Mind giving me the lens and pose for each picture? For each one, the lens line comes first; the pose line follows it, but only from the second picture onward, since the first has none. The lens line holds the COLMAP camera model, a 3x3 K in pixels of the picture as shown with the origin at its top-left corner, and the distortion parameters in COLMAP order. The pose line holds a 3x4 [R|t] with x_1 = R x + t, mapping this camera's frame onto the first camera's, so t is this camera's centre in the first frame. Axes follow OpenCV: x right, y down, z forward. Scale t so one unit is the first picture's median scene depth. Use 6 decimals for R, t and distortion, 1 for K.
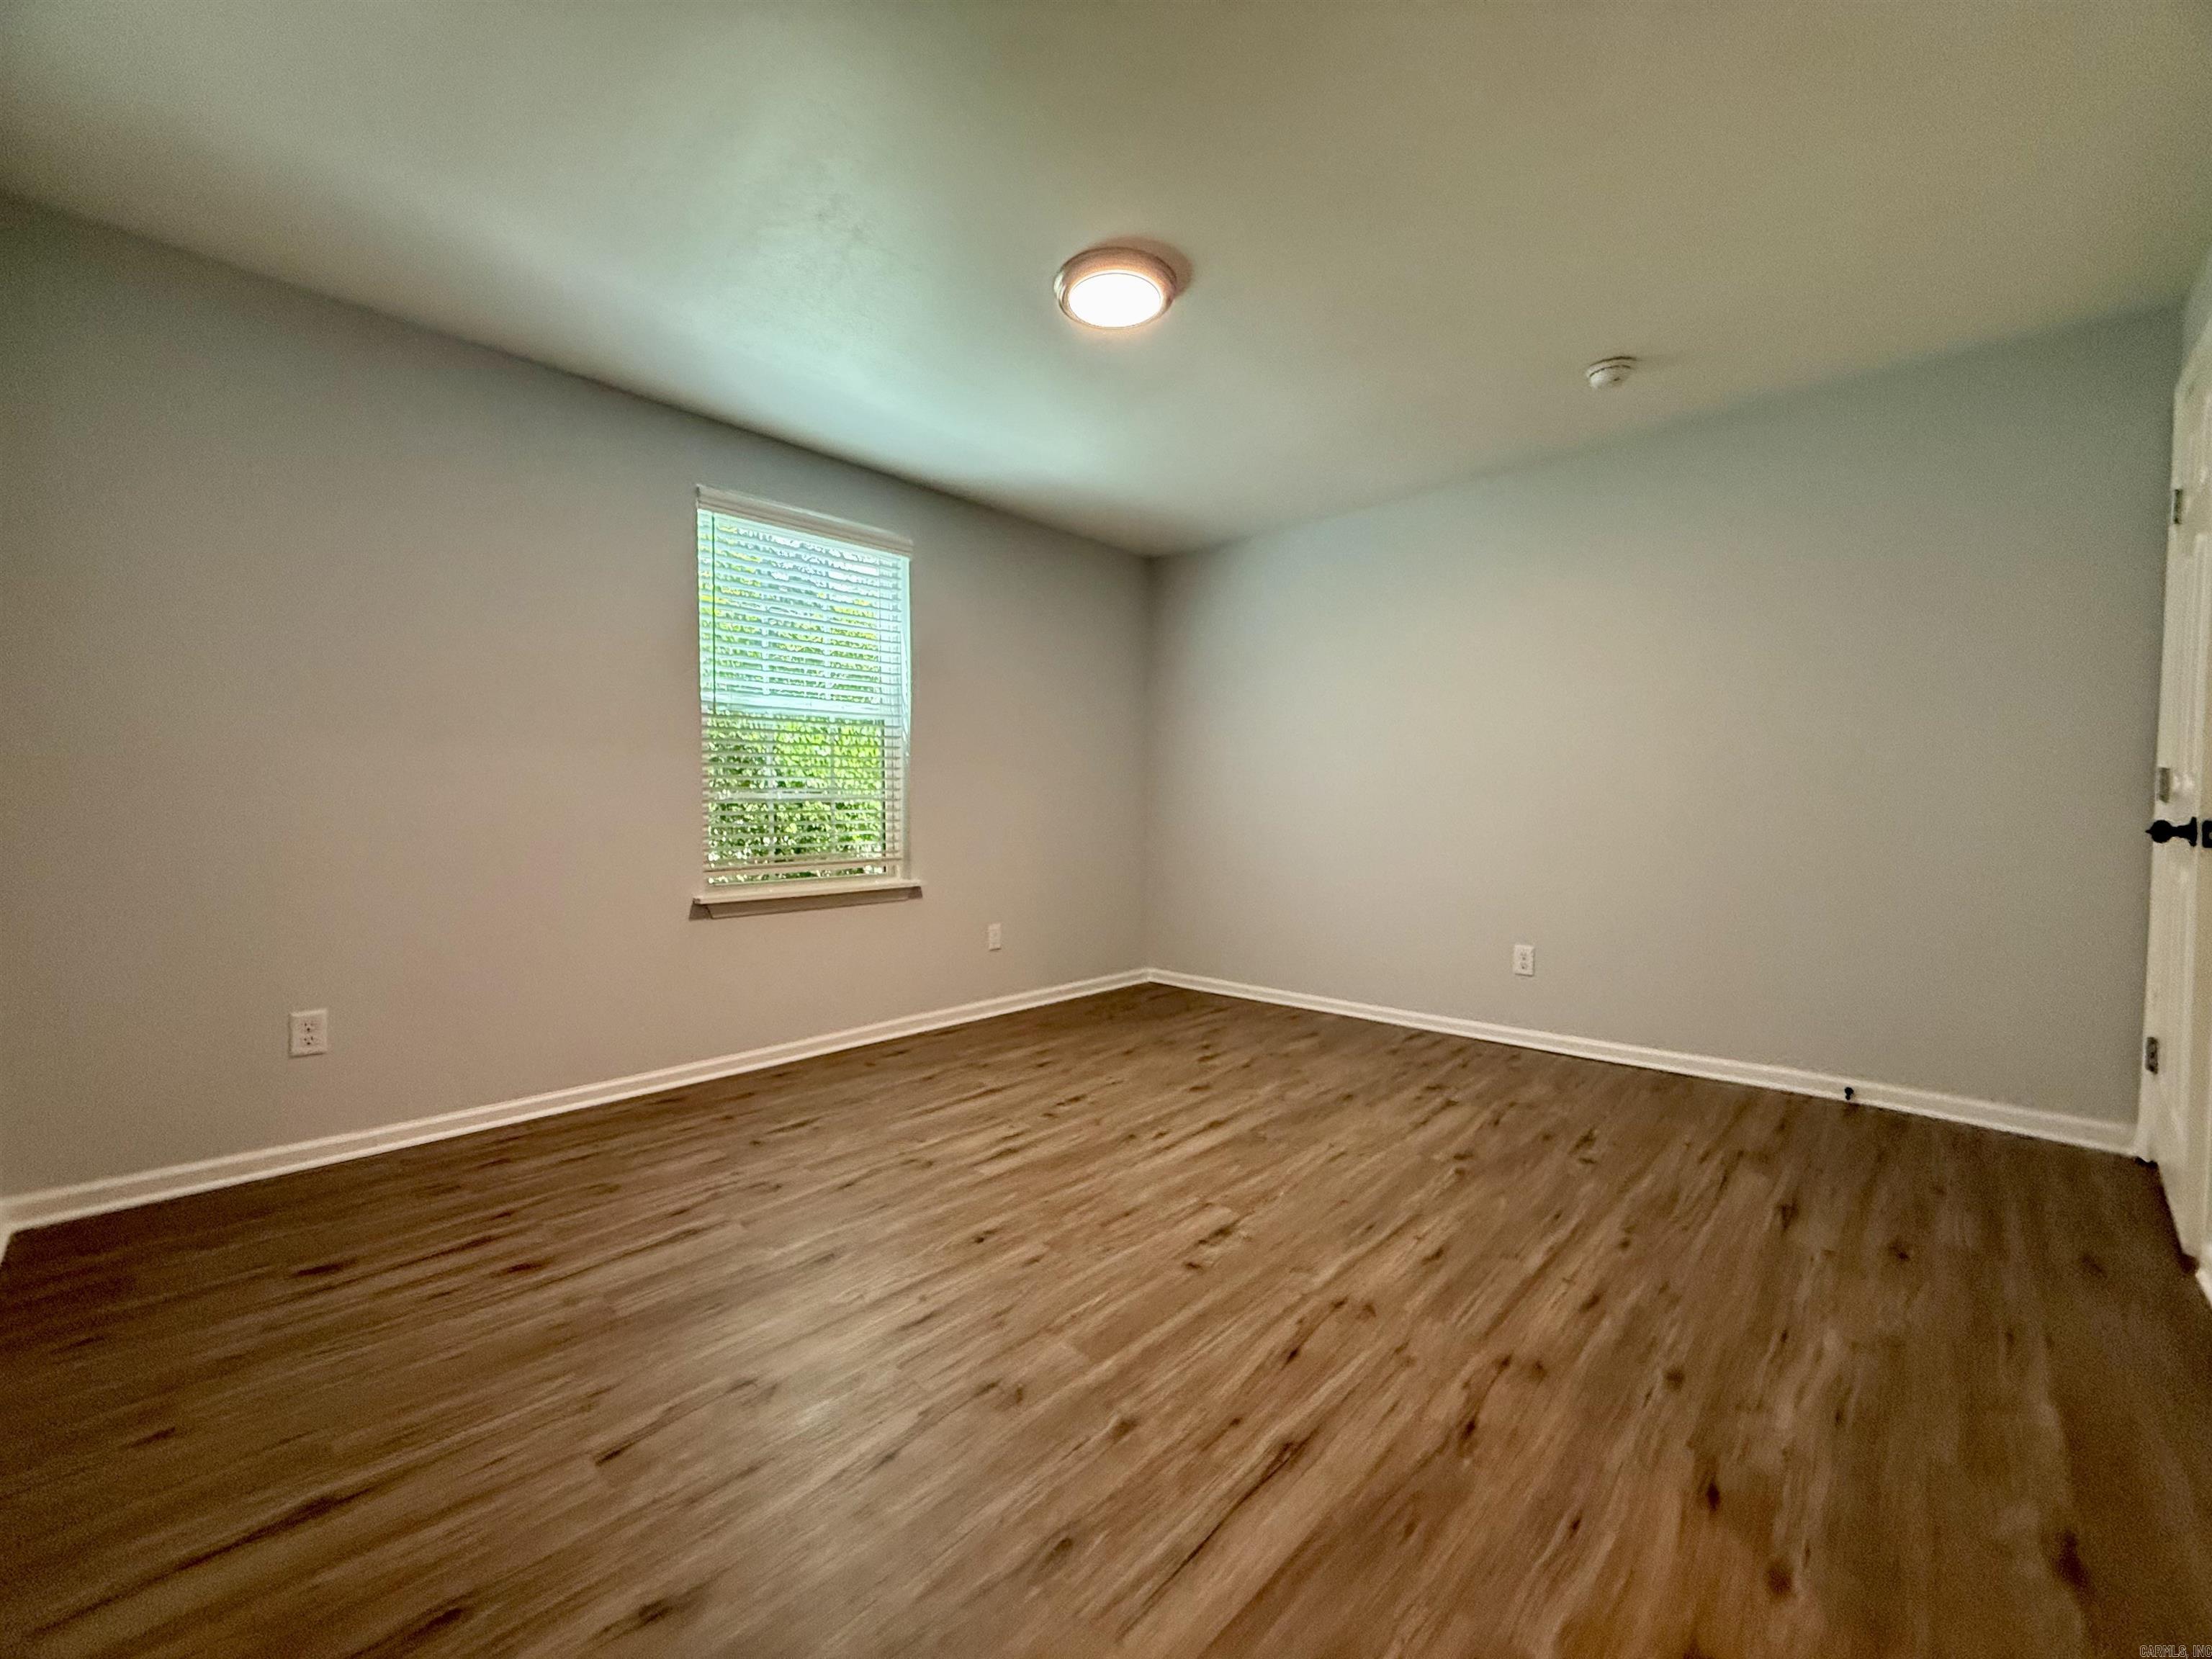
lens RADIAL K [[879.8, 0, 1099.0], [0, 879.8, 831.7], [0, 0, 1]] dist [-0.000023, 0.000153]
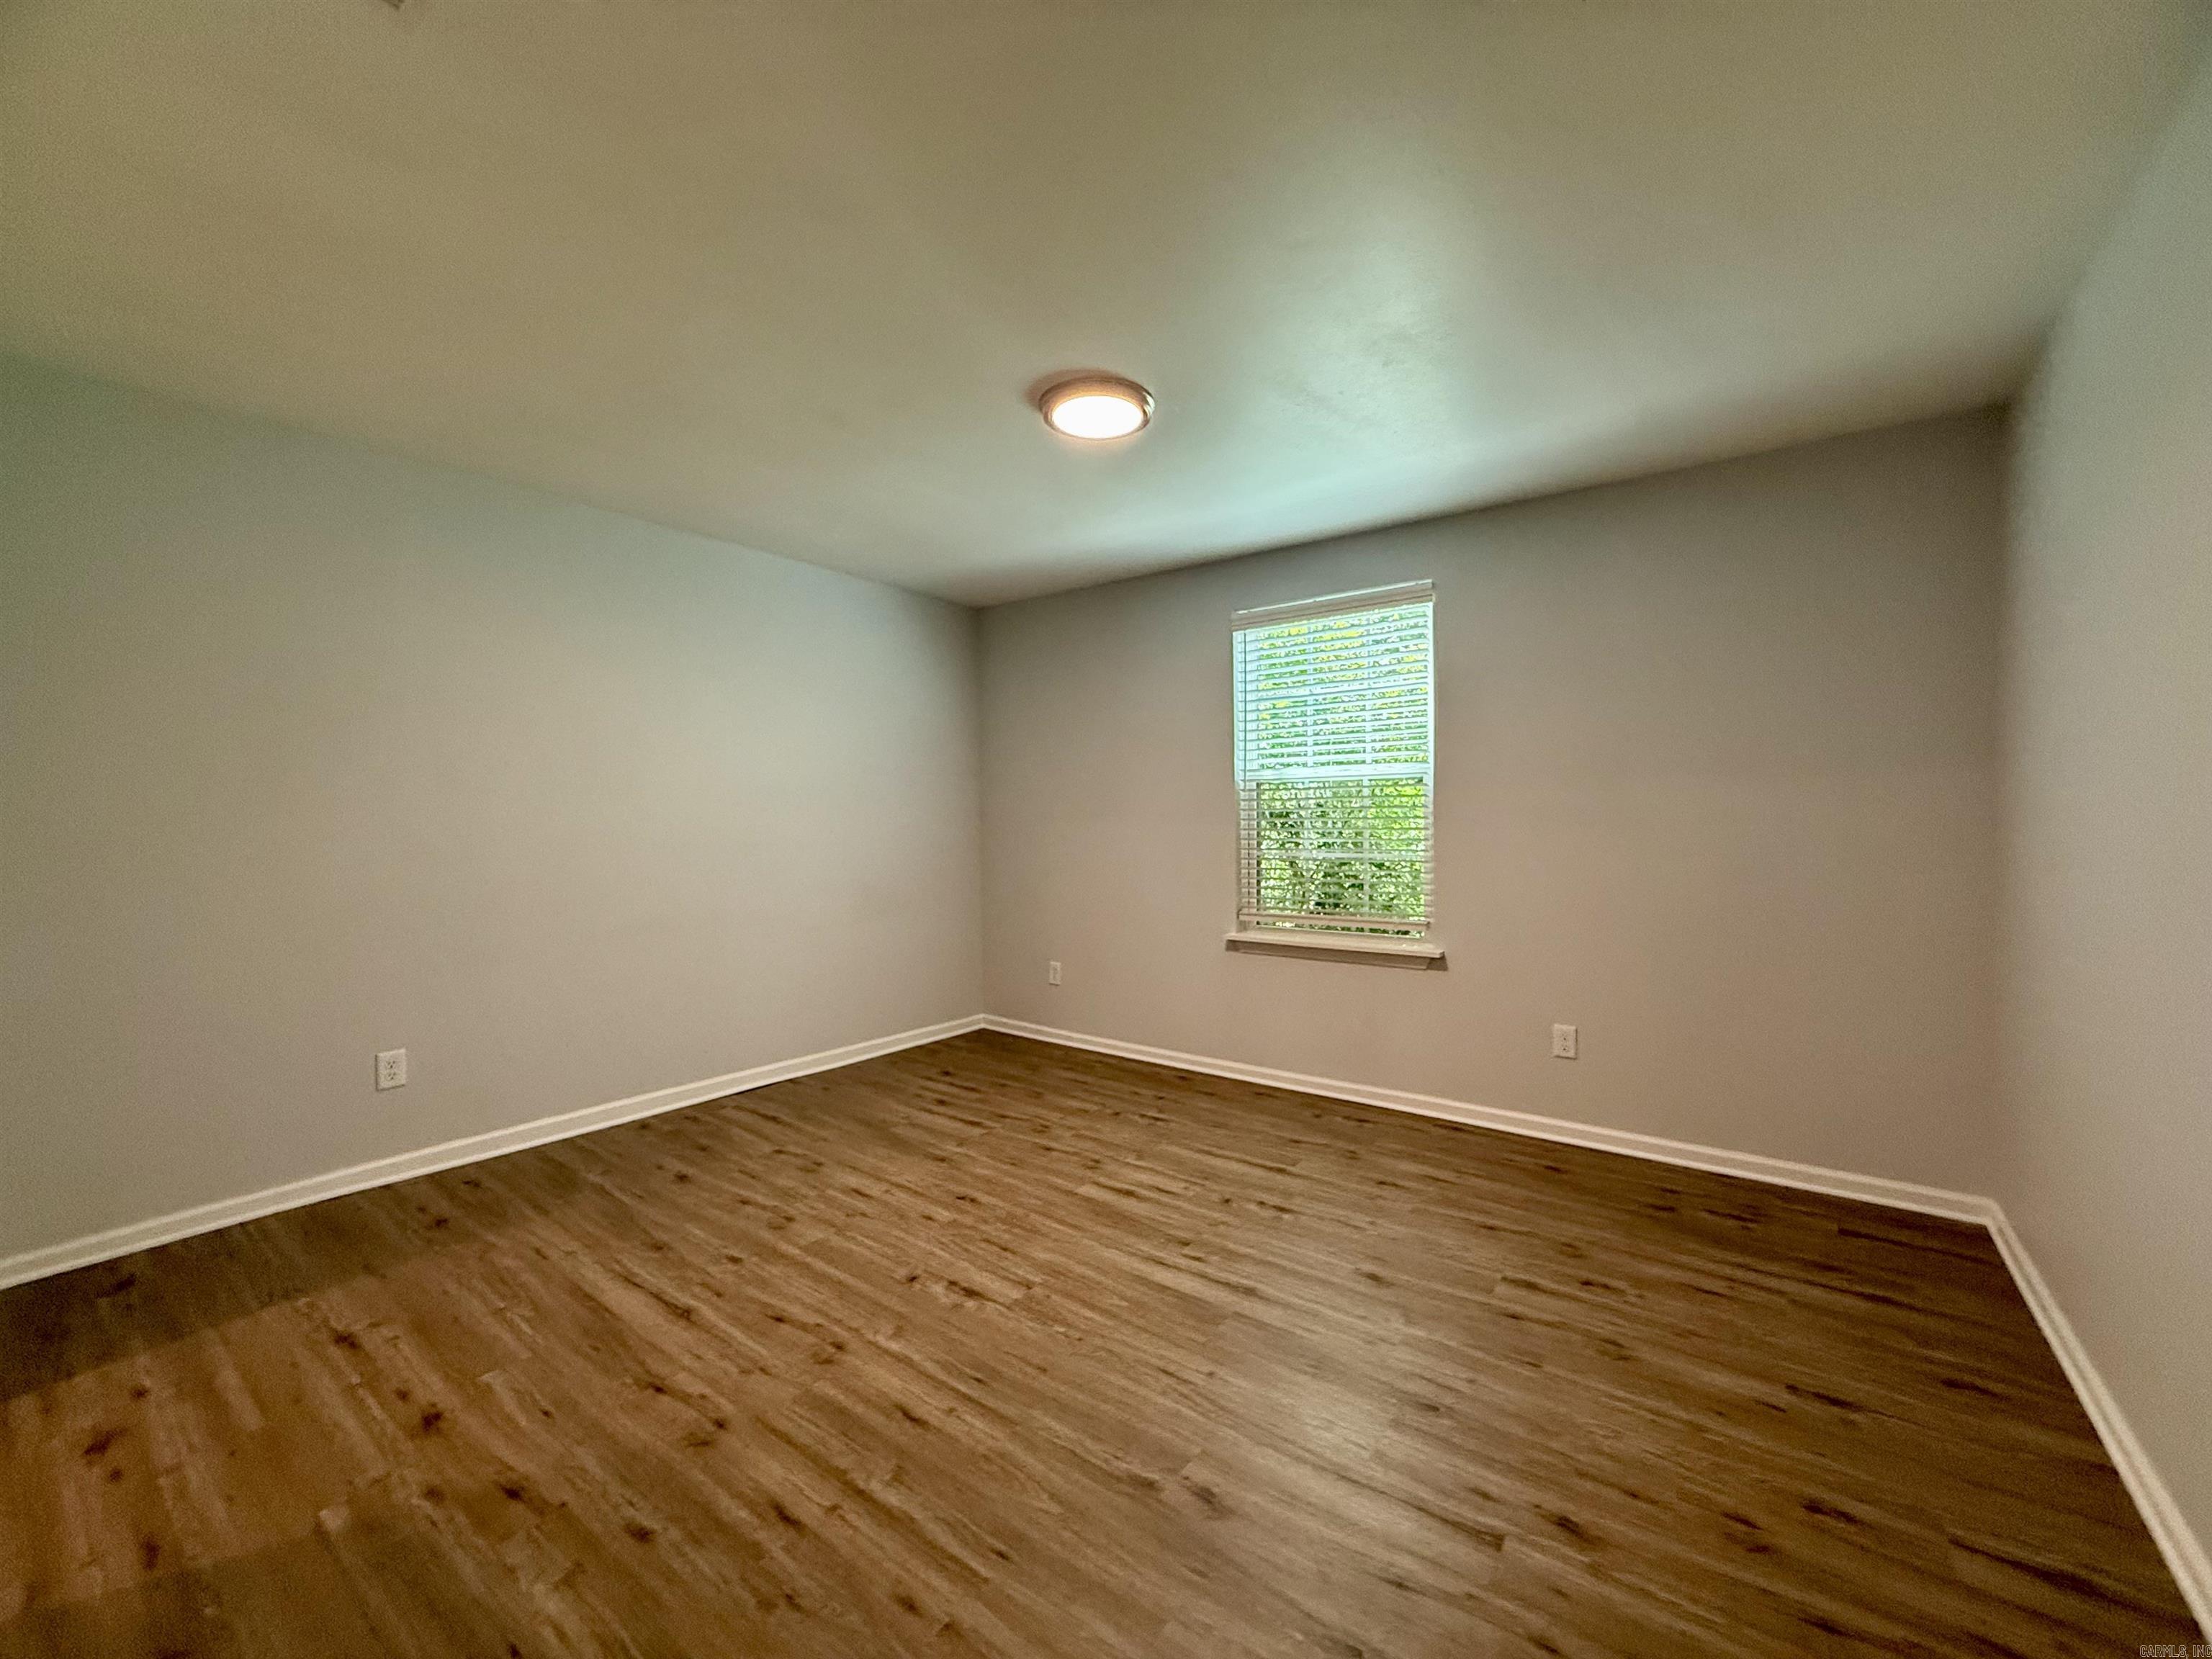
lens RADIAL K [[879.8, 0, 1101.2], [0, 879.8, 836.2], [0, 0, 1]] dist [-0.000023, 0.000153]
pose [[0.119955, 0.024858, -0.992468, 1.037066], [-0.022770, 0.999492, 0.022281, -0.121369], [0.992518, 0.019926, 0.120460, 0.851837]]
